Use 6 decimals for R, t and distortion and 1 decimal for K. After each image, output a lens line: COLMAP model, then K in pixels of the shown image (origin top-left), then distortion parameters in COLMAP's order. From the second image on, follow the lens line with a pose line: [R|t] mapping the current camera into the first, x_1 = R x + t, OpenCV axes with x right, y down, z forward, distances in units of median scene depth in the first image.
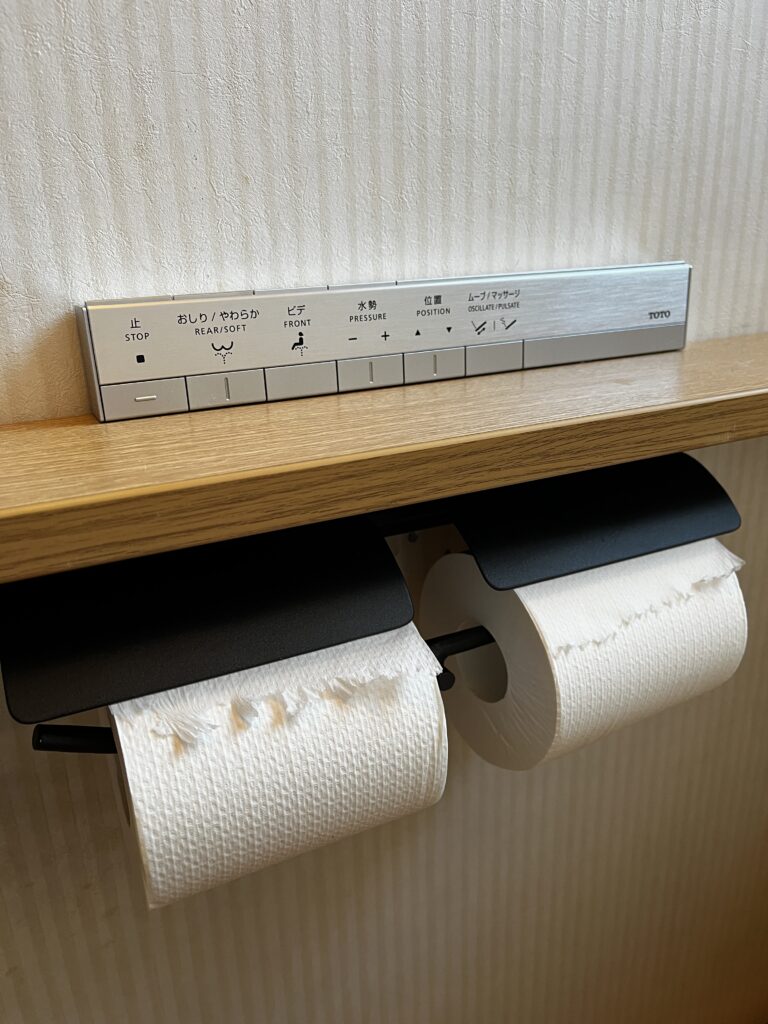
lens RADIAL K [[779.8, 0, 384.8], [0, 779.8, 512.0], [0, 0, 1]] dist [0.043375, -0.051681]
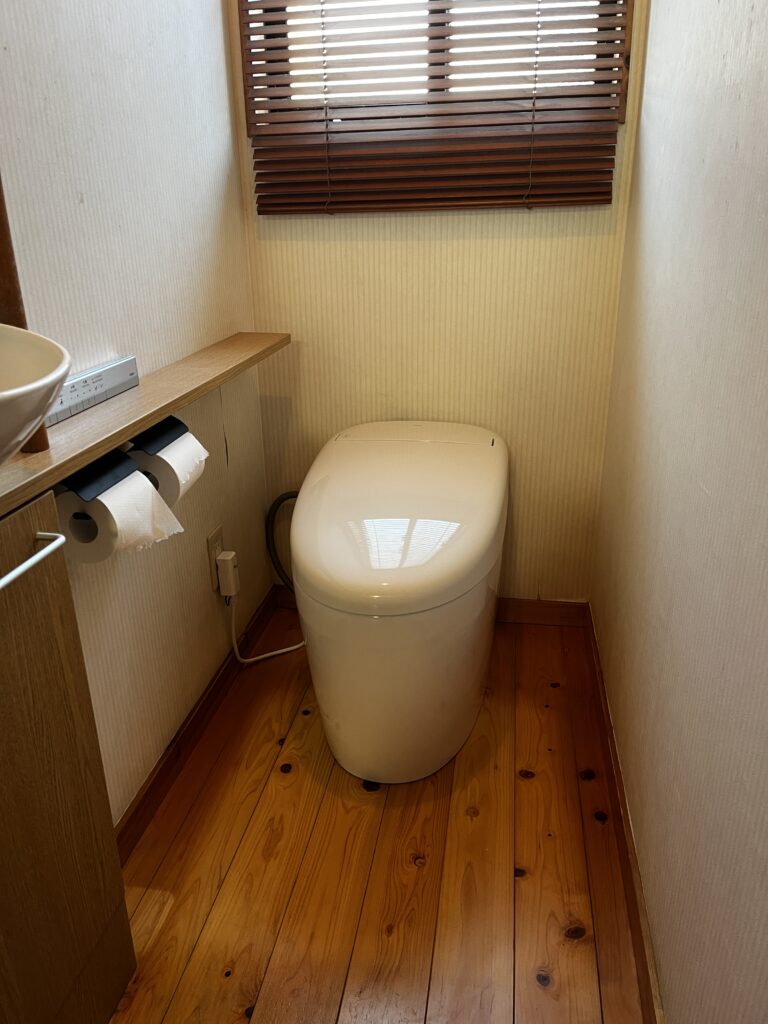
lens RADIAL K [[779.8, 0, 377.8], [0, 779.8, 514.8], [0, 0, 1]] dist [0.043375, -0.051681]
pose [[0.584969, -0.311327, 0.748924, -1.654968], [0.341063, 0.932205, 0.121120, 0.224105], [-0.735858, 0.184579, 0.651493, -1.674915]]
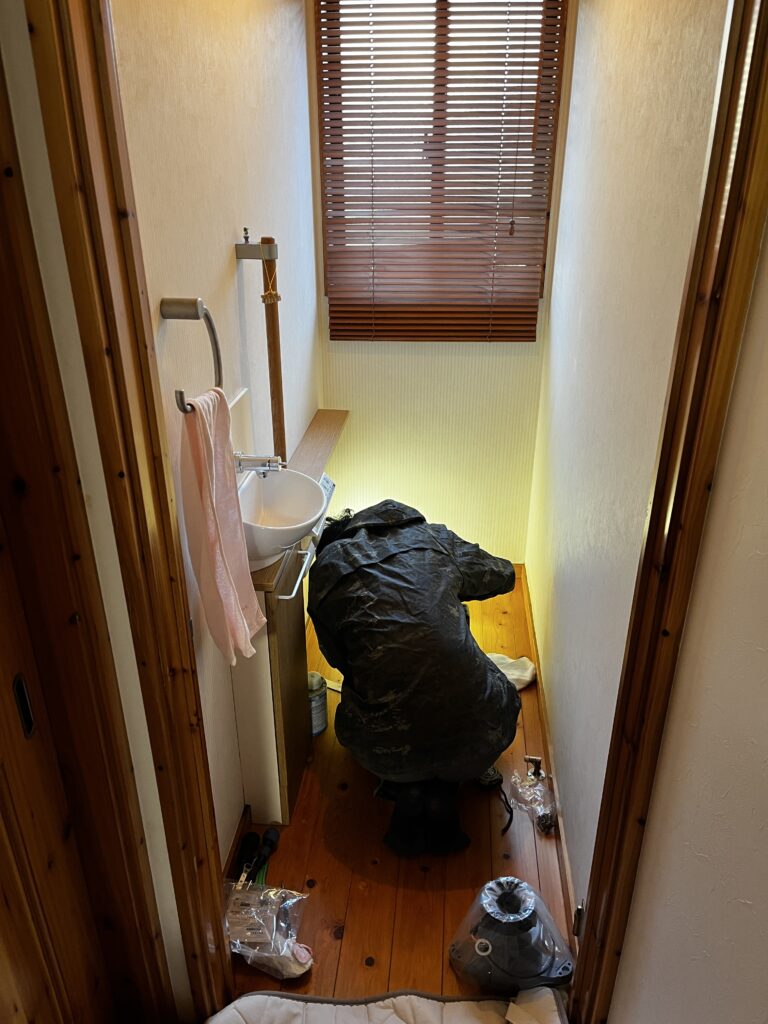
lens RADIAL K [[779.8, 0, 380.2], [0, 779.8, 512.3], [0, 0, 1]] dist [0.043375, -0.051681]
pose [[0.531285, -0.368656, 0.762777, -4.353737], [0.343864, 0.916695, 0.203540, -0.959646], [-0.774270, 0.154154, 0.613794, -3.363881]]
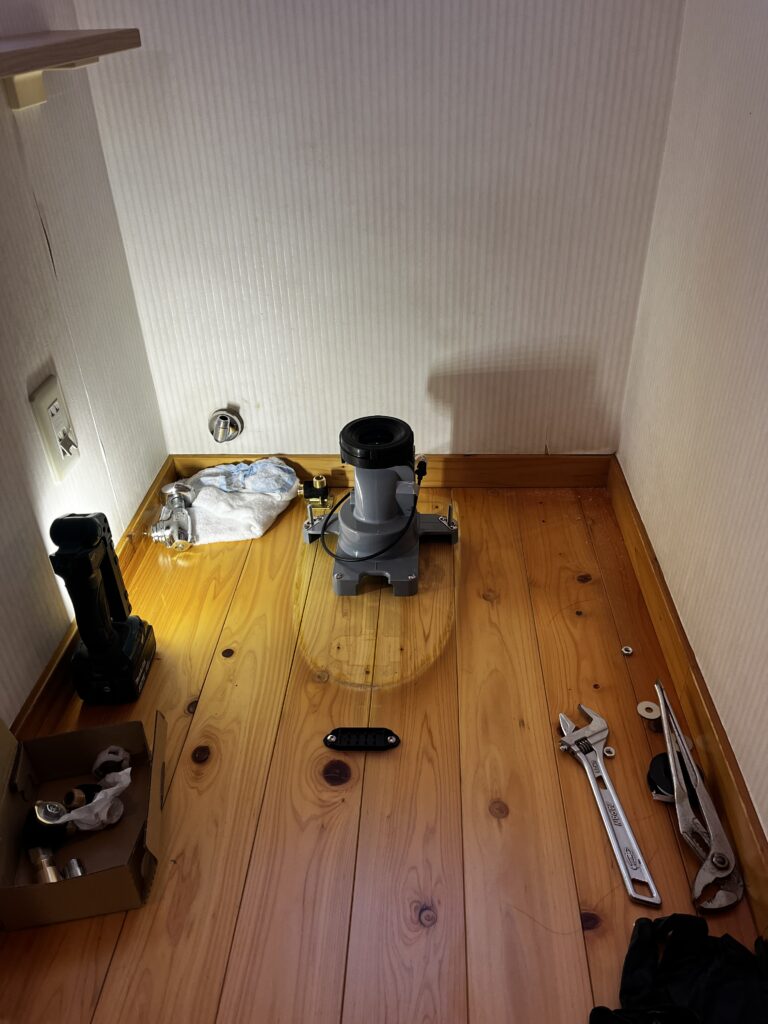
lens RADIAL K [[779.8, 0, 380.8], [0, 779.8, 510.5], [0, 0, 1]] dist [0.043375, -0.051681]
pose [[0.495569, -0.497349, 0.712078, -0.454100], [0.376735, 0.861778, 0.339719, 0.420122], [-0.782612, 0.099911, 0.614439, -0.584150]]
